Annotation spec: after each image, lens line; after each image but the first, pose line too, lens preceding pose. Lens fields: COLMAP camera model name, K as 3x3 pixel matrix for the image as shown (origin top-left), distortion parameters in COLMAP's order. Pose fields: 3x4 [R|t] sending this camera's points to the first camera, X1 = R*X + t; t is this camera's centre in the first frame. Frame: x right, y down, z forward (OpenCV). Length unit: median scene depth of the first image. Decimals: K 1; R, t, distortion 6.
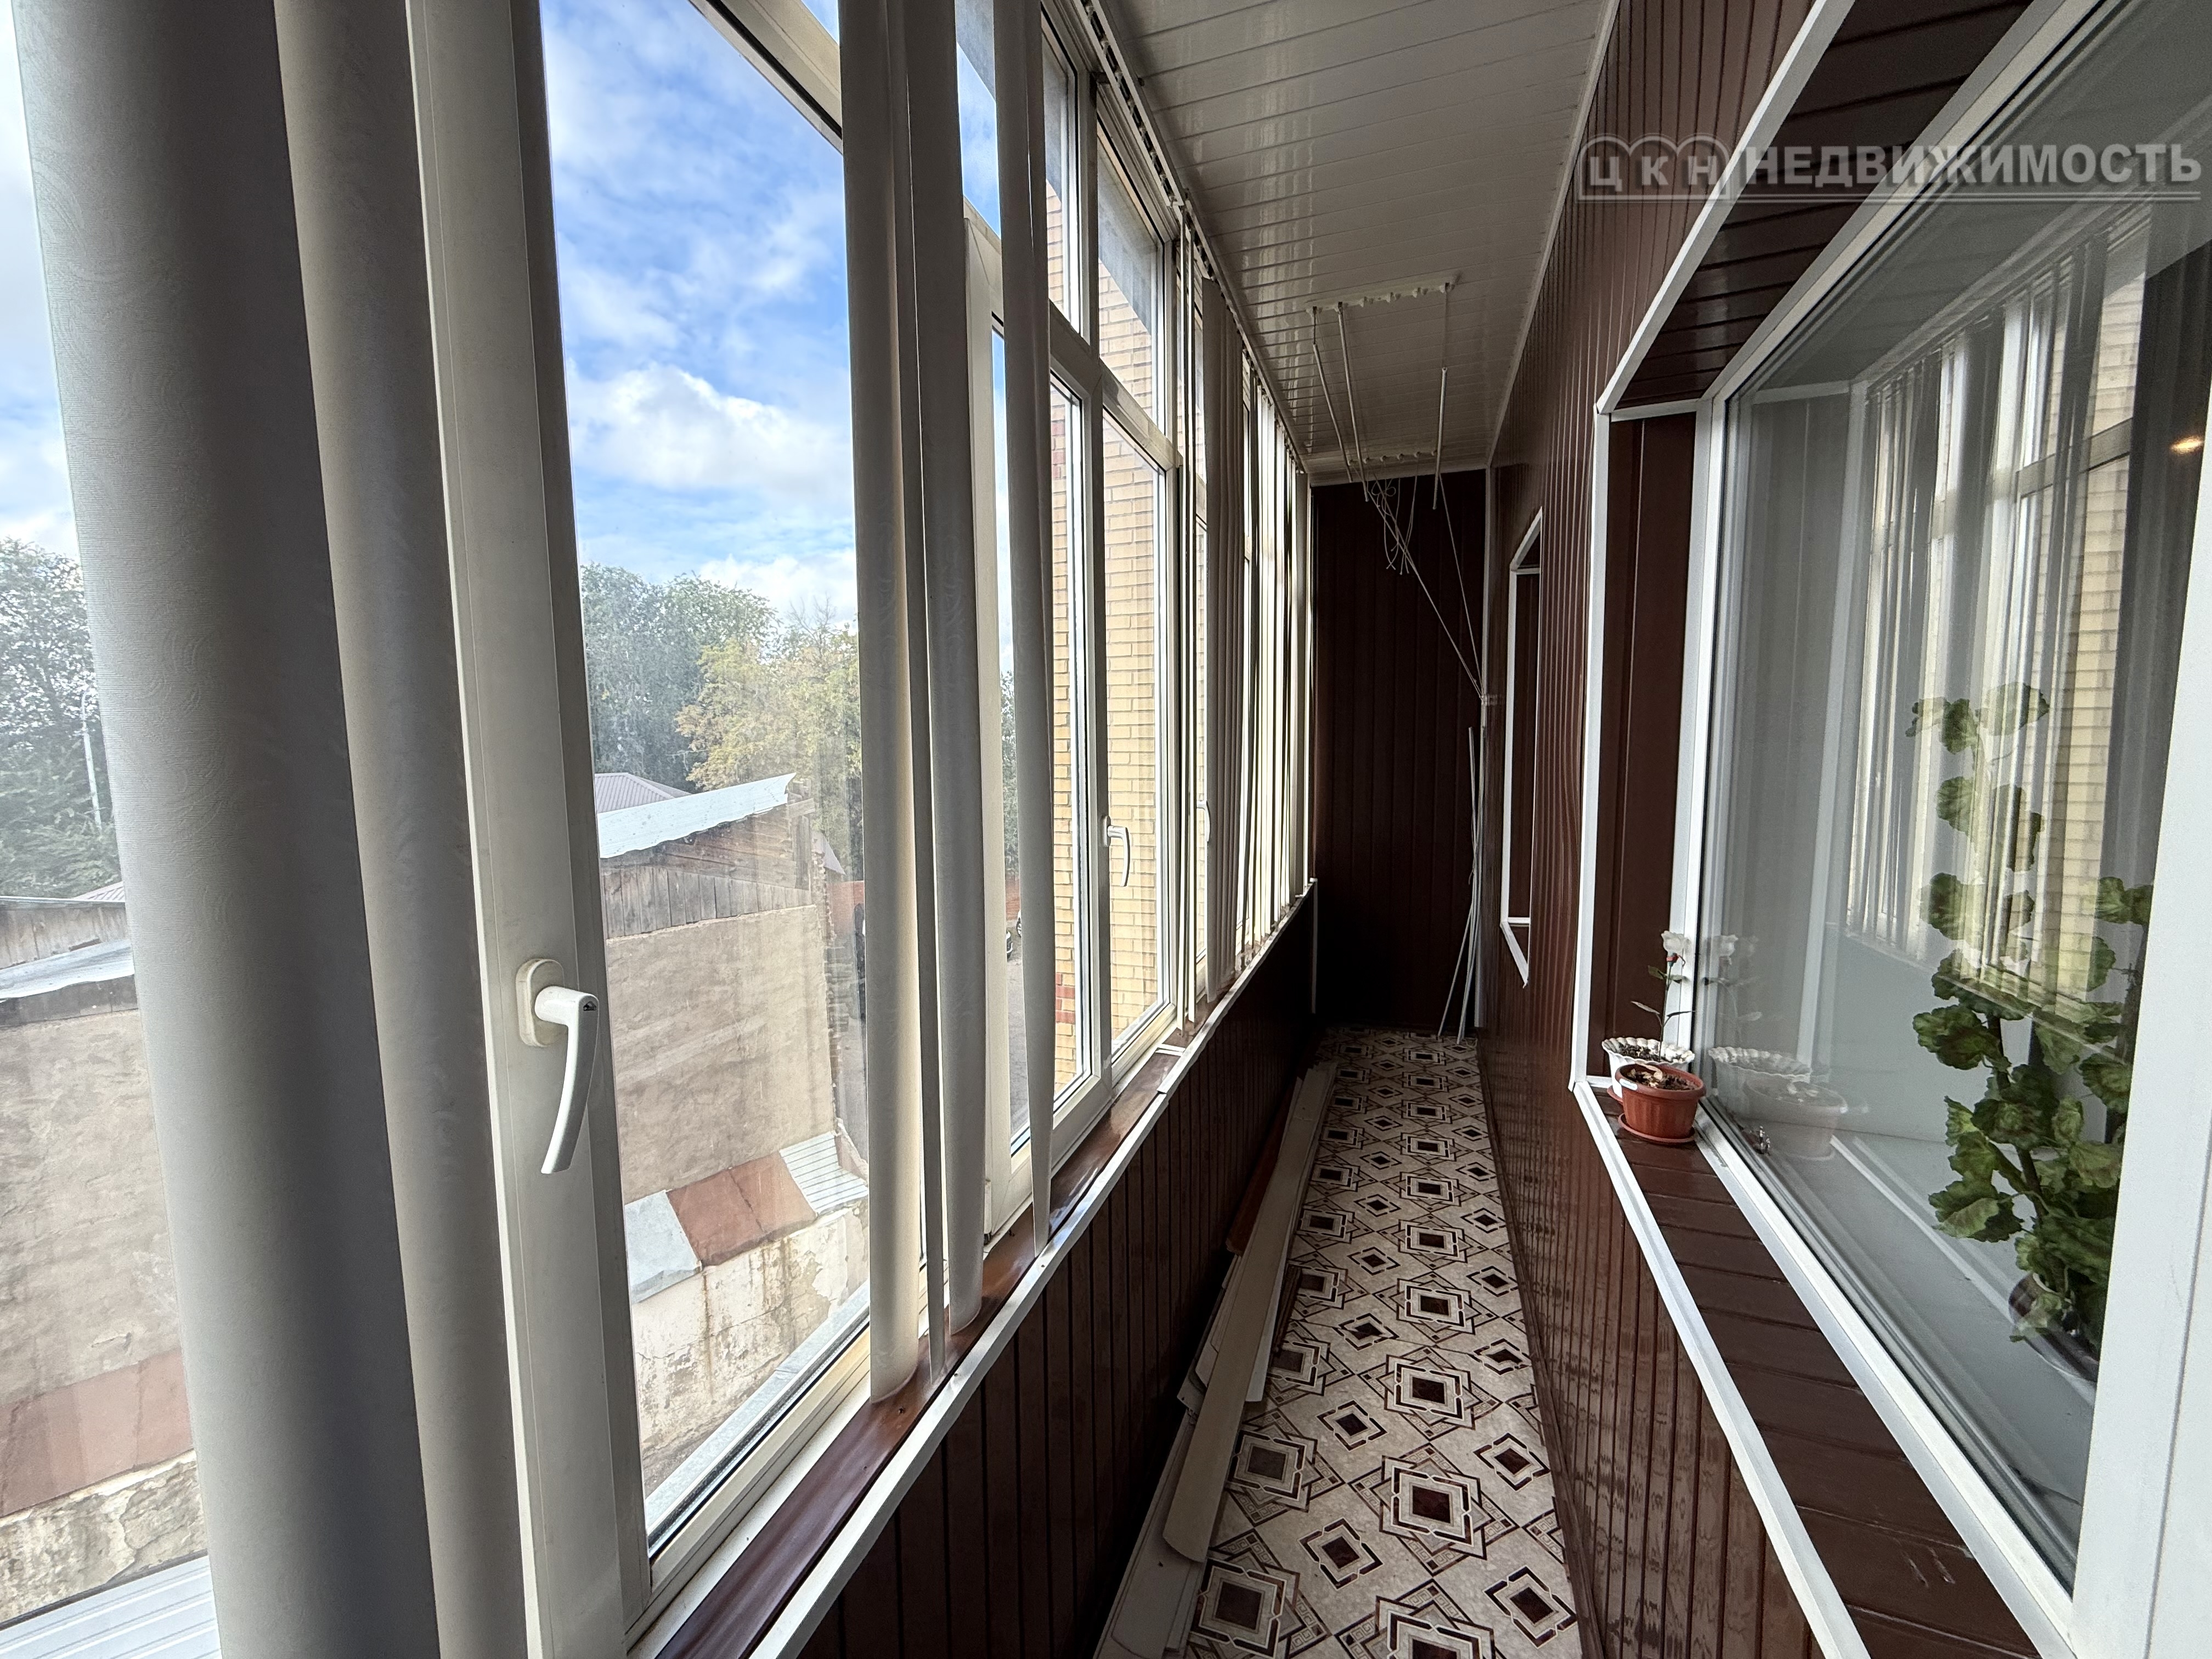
lens RADIAL K [[882.3, 0, 1097.4], [0, 882.3, 824.2], [0, 0, 1]] dist [0.001948, 0.000442]
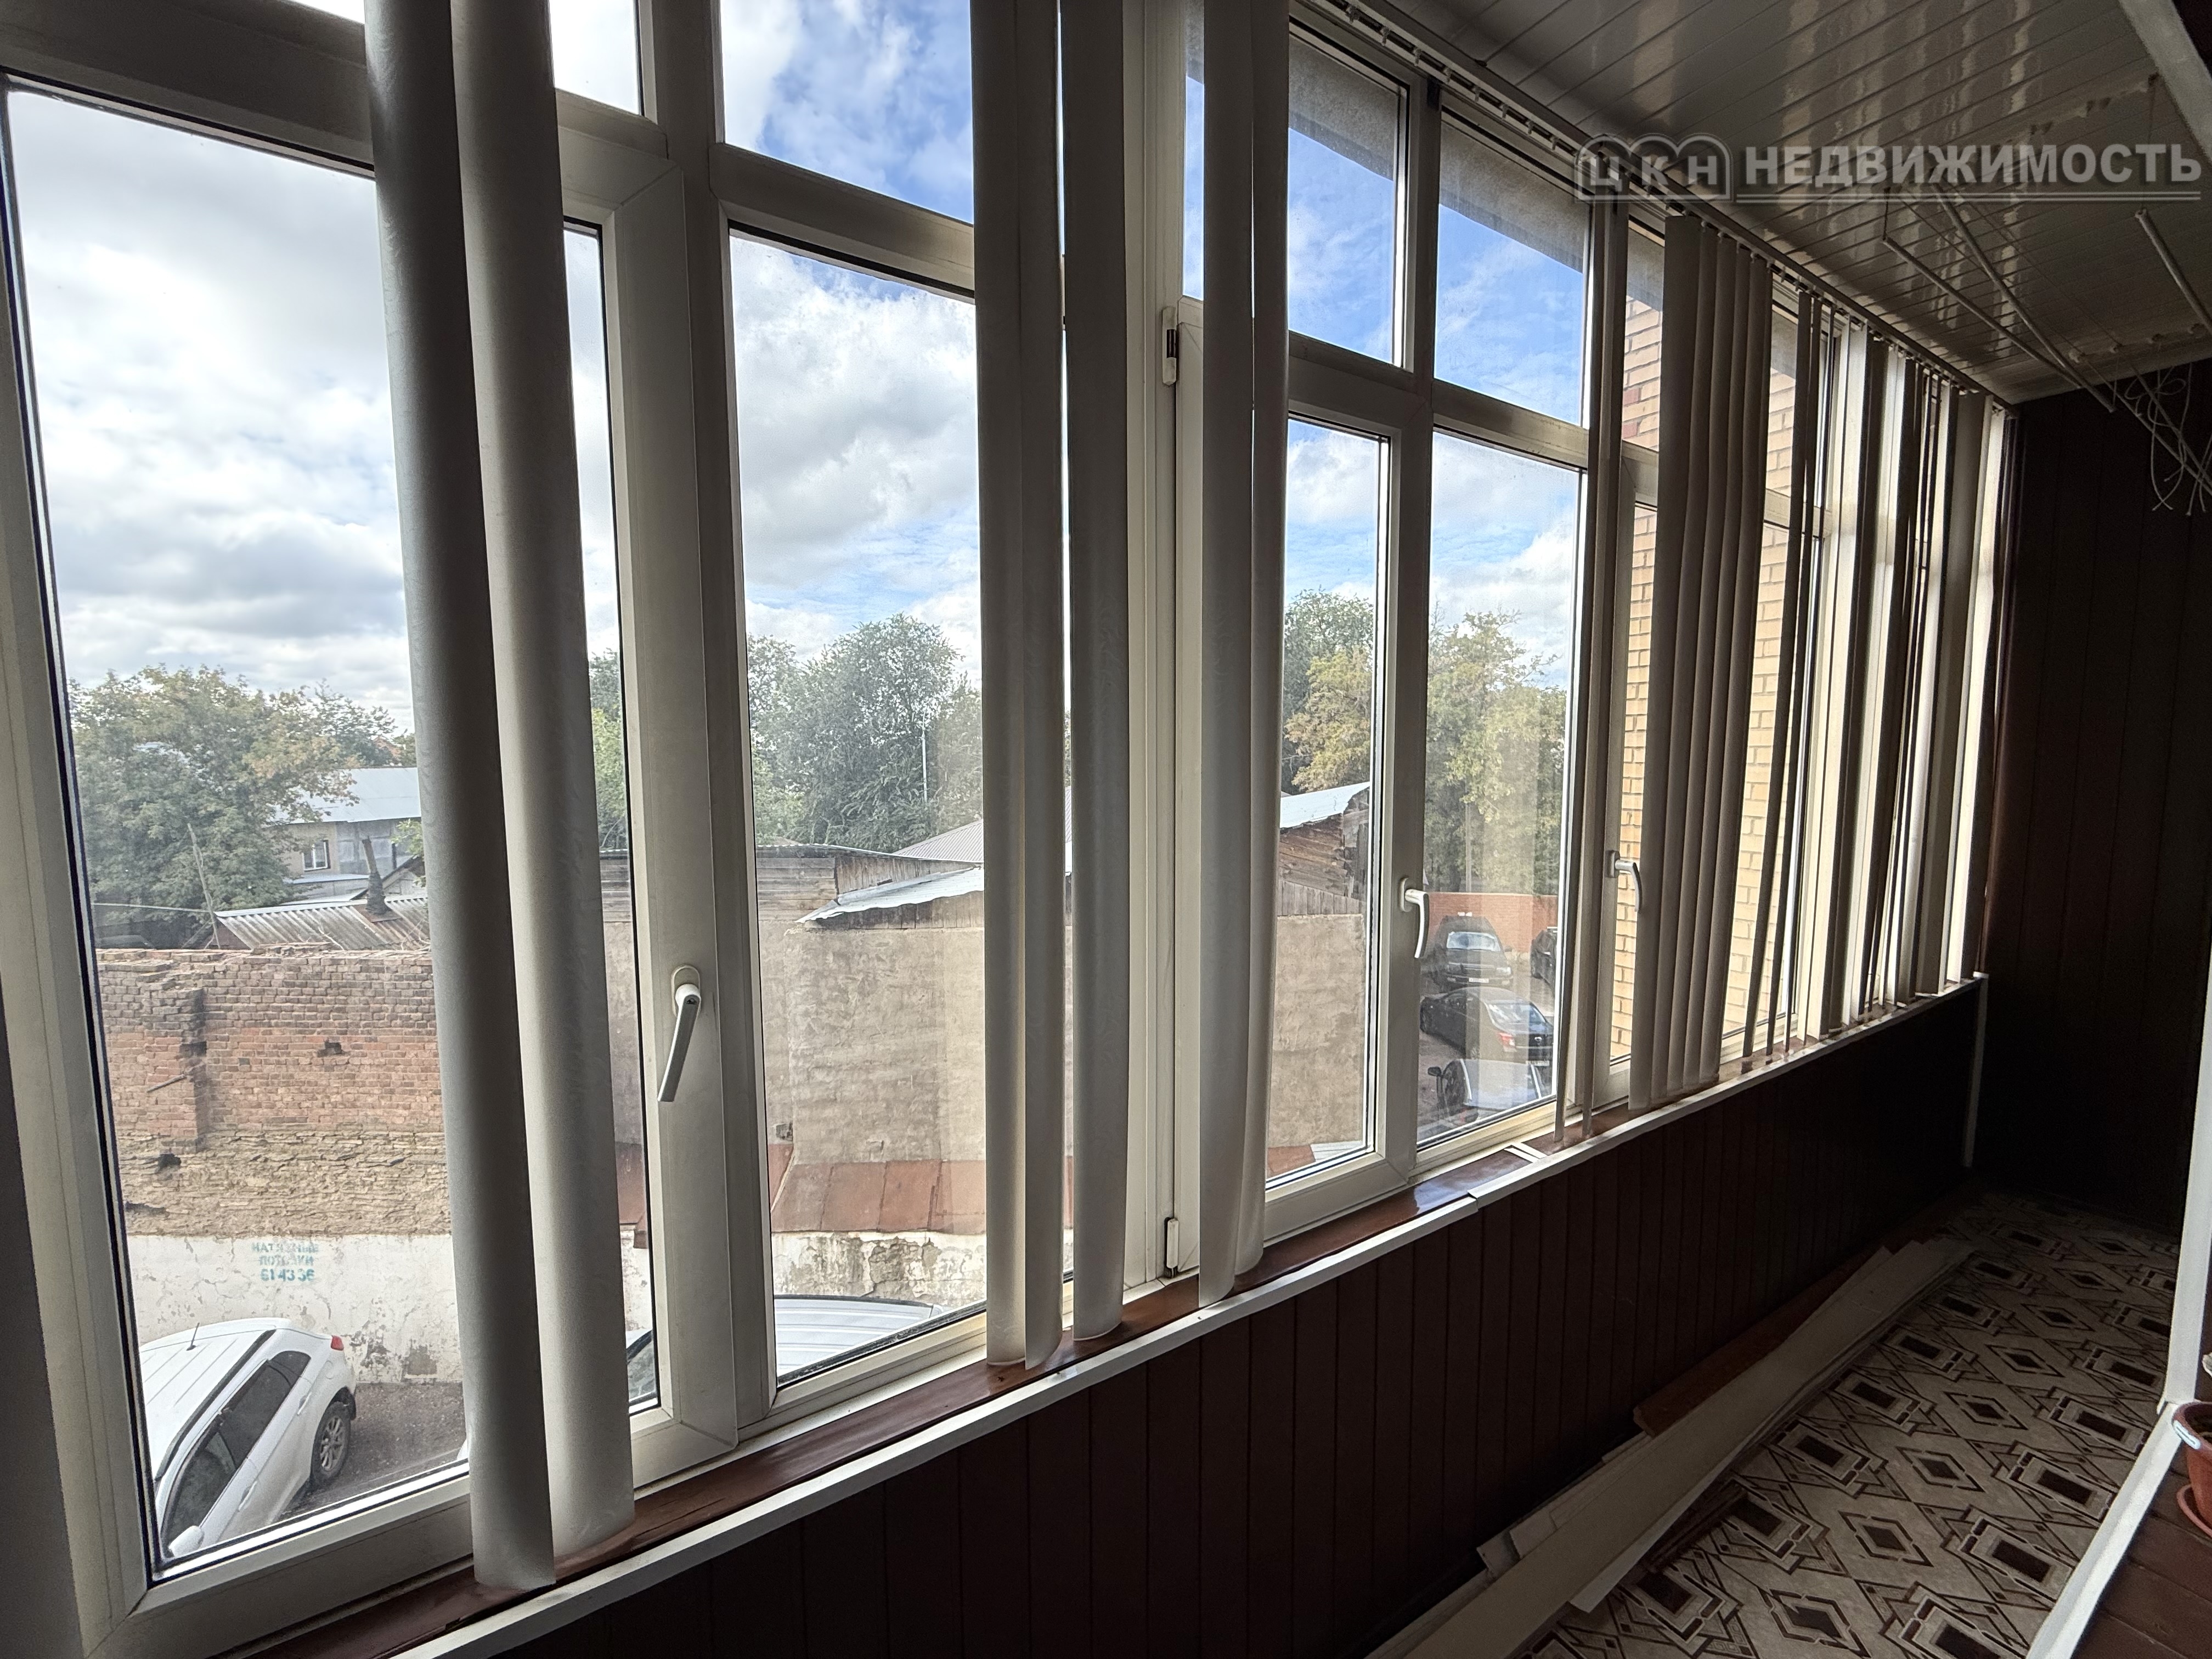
lens RADIAL K [[882.3, 0, 1095.9], [0, 882.3, 827.7], [0, 0, 1]] dist [0.001948, 0.000442]
pose [[0.785894, 0.063703, -0.615072, 0.133349], [-0.064072, 0.997714, 0.021467, -0.024482], [0.615033, 0.022538, 0.788179, 0.032832]]
